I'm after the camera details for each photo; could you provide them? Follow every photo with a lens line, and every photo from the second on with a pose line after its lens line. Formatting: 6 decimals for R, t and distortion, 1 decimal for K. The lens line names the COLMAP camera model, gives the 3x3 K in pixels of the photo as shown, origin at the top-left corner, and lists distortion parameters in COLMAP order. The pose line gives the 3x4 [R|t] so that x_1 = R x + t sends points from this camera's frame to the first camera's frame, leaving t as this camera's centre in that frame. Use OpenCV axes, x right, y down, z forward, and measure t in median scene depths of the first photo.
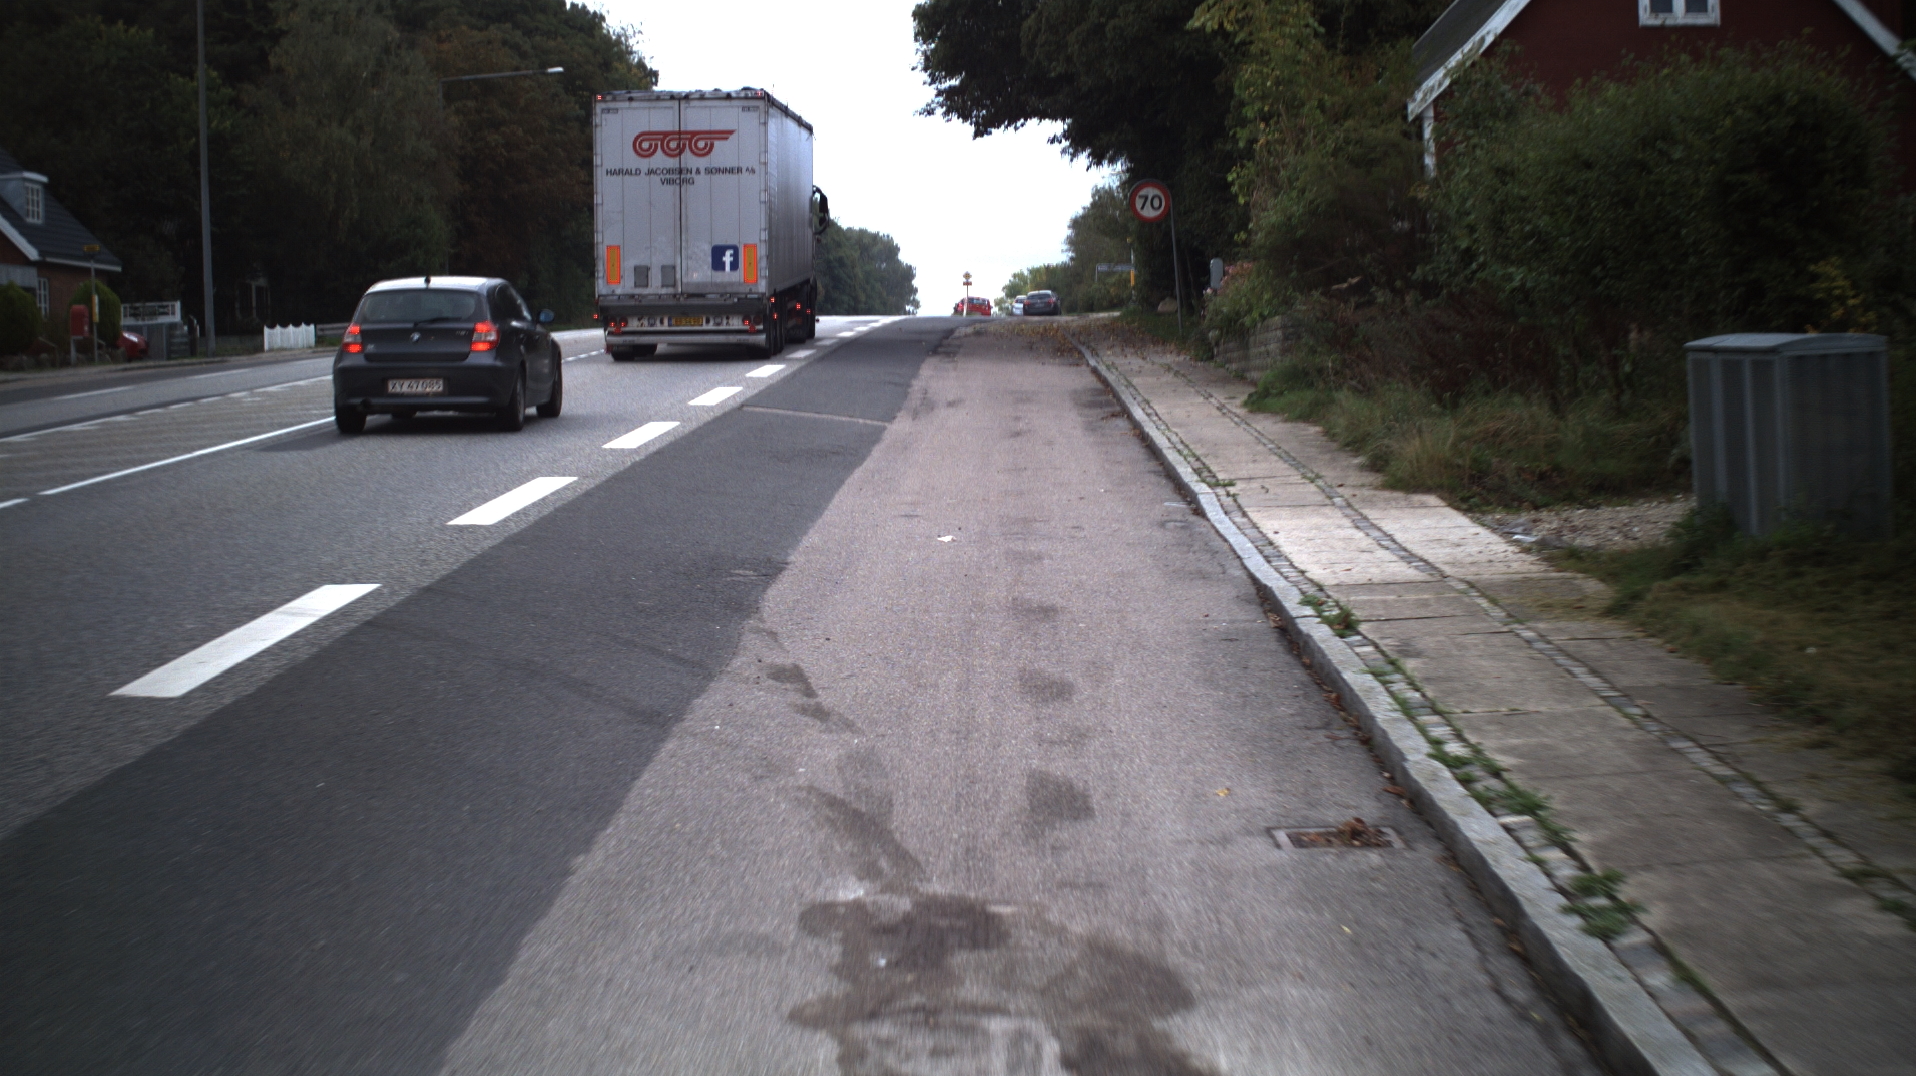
lens RADIAL K [[3461.4, 0, 957.8], [0, 3461.4, 539.8], [0, 0, 1]] dist [-0.230786, 0.000000]
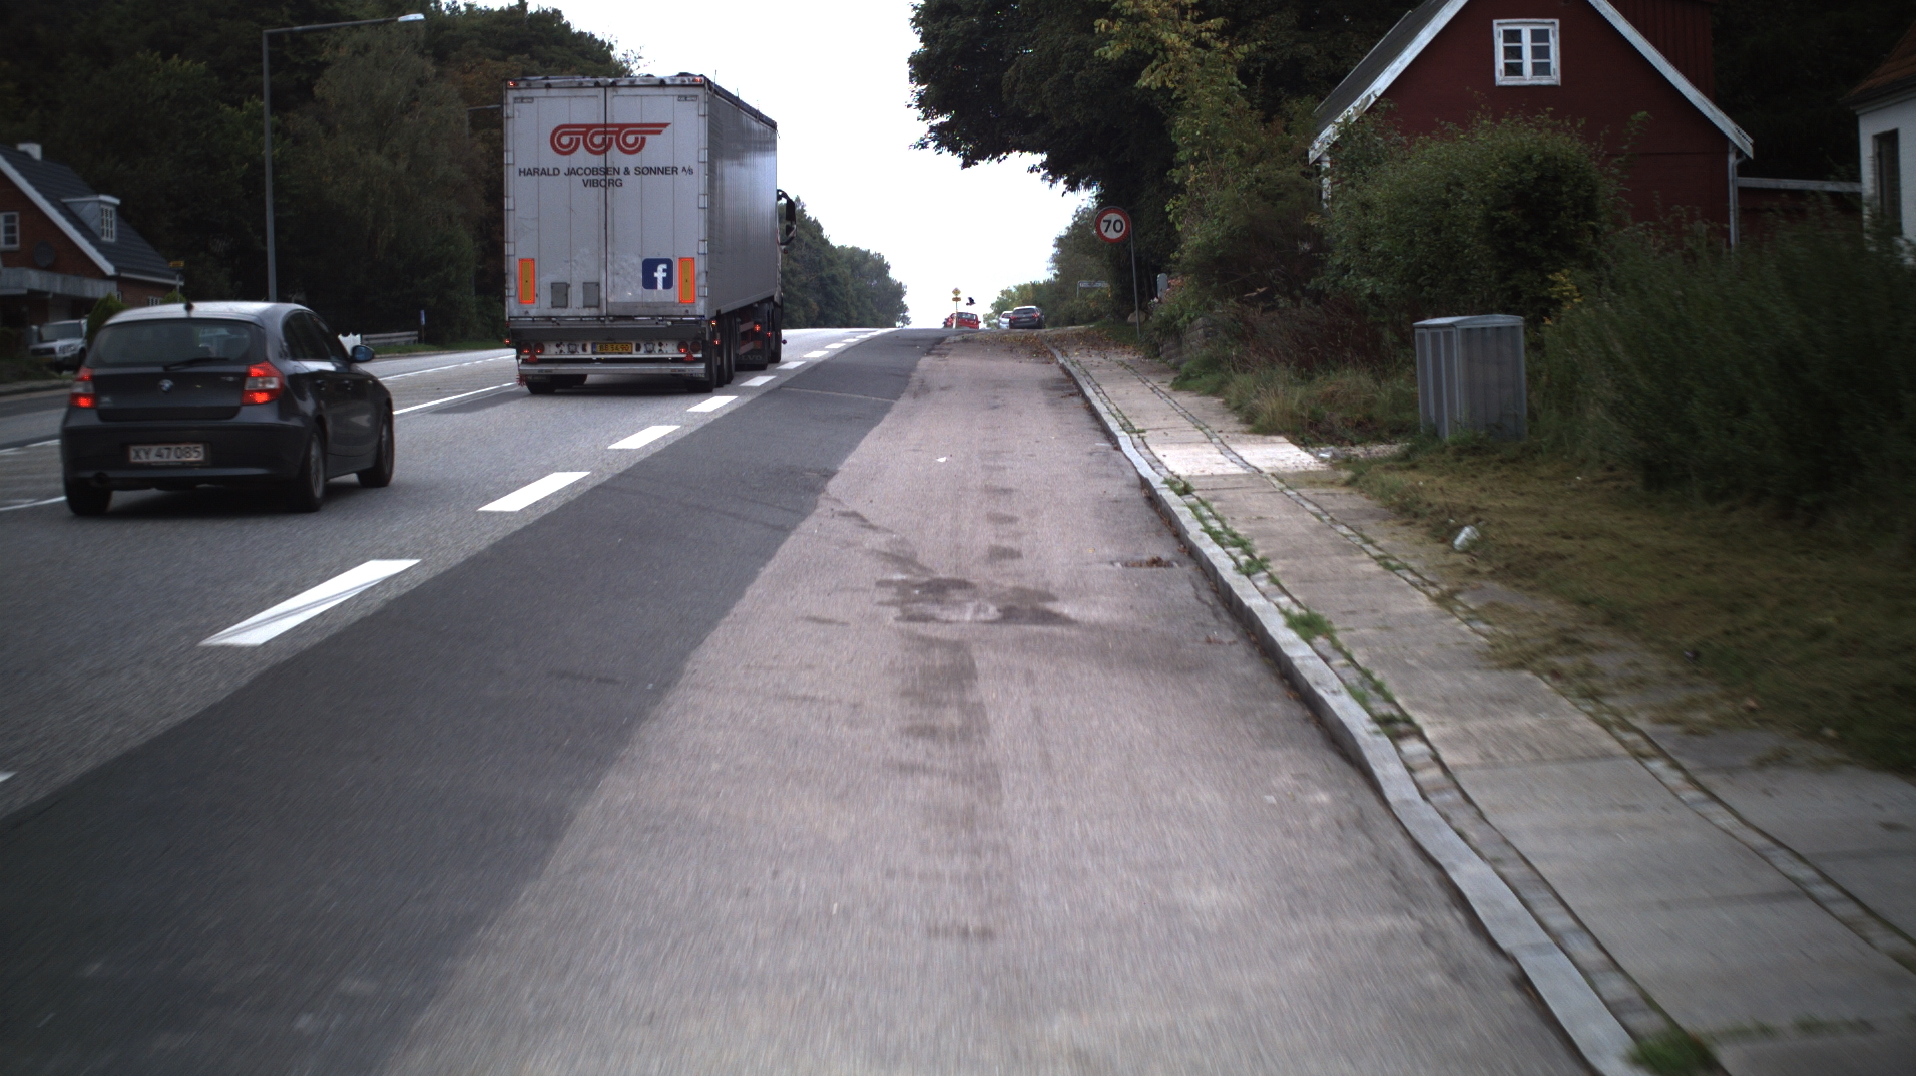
lens RADIAL K [[3461.4, 0, 952.7], [0, 3461.4, 542.9], [0, 0, 1]] dist [-0.230786, 0.000000]
pose [[0.999998, 0.000558, 0.001690, -0.000698], [-0.000550, 0.999991, -0.004320, 0.022189], [-0.001693, 0.004319, 0.999989, -0.255877]]
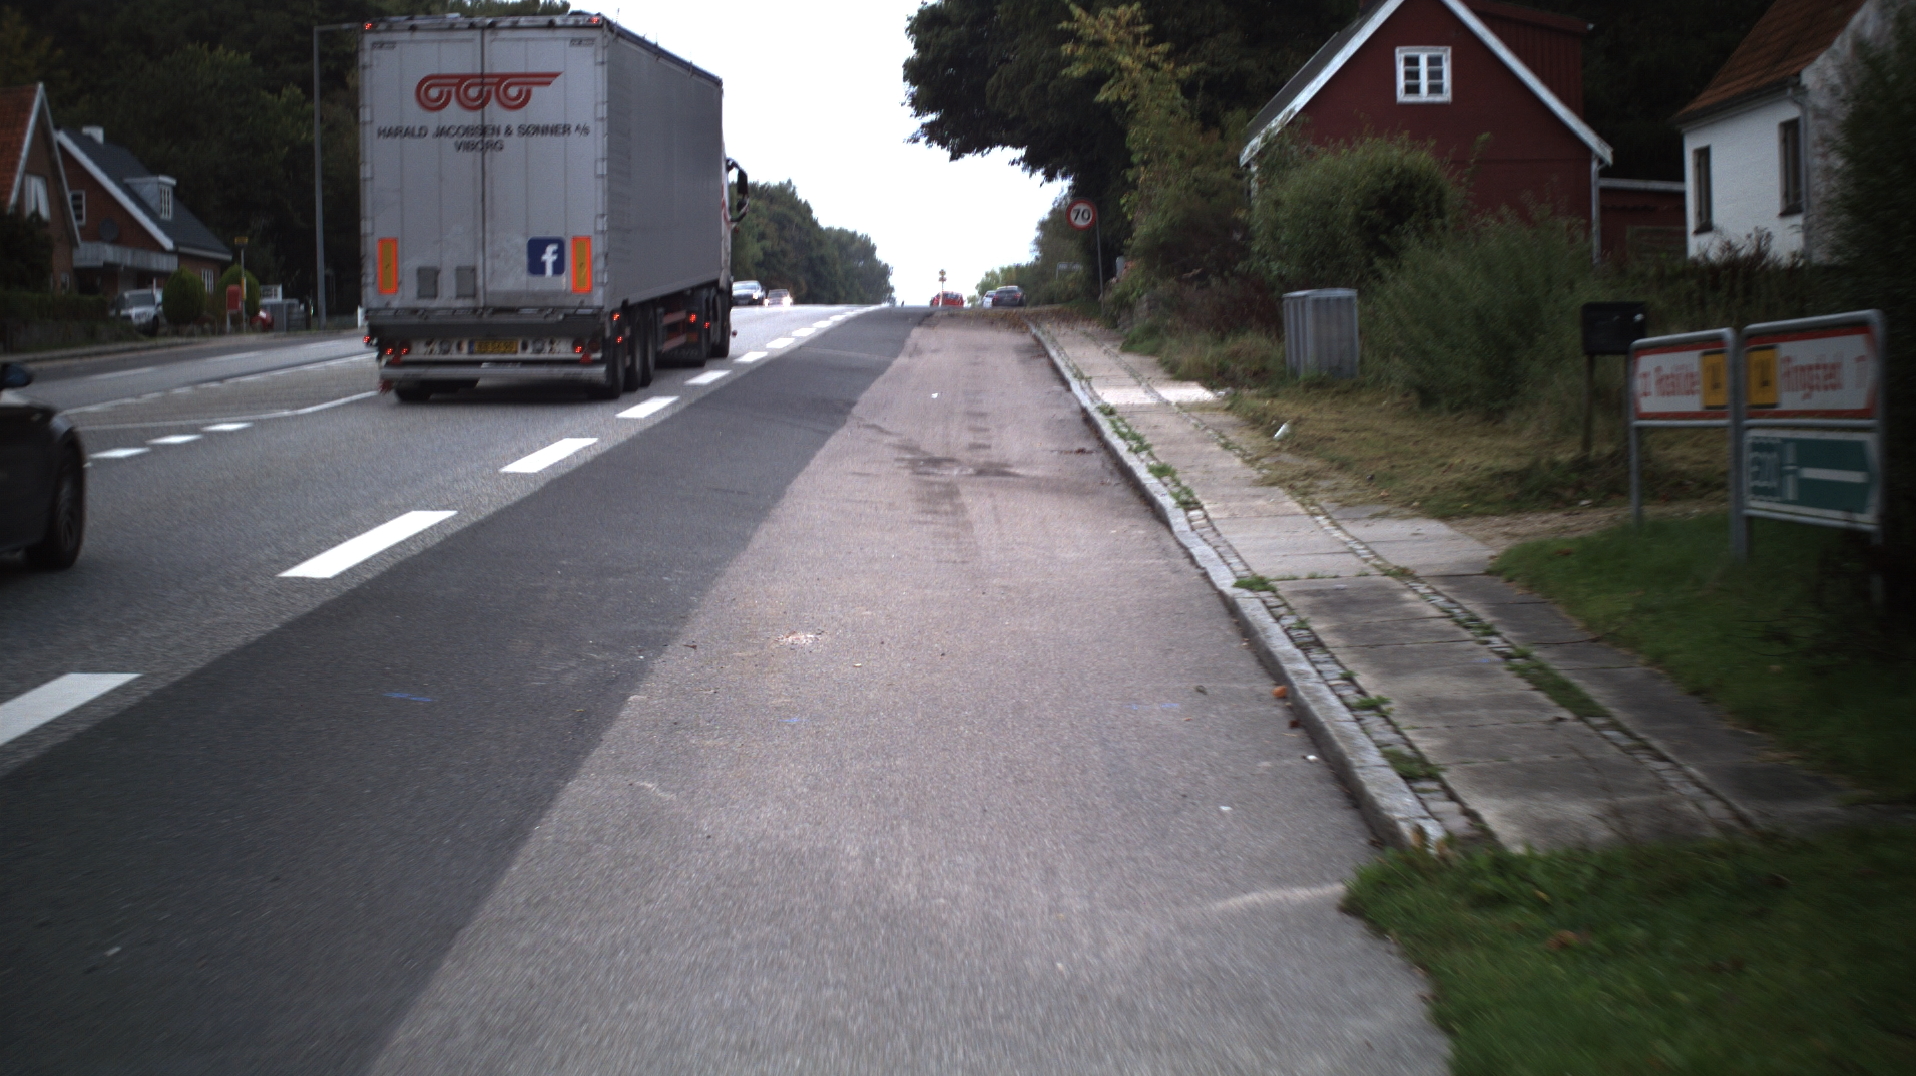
lens RADIAL K [[3462.4, 0, 954.3], [0, 3462.4, 535.5], [0, 0, 1]] dist [-0.238456, 0.000000]
pose [[0.999930, 0.009357, 0.007185, -0.003026], [-0.009349, 0.999956, -0.001157, 0.043012], [-0.007196, 0.001090, 0.999974, -0.511169]]
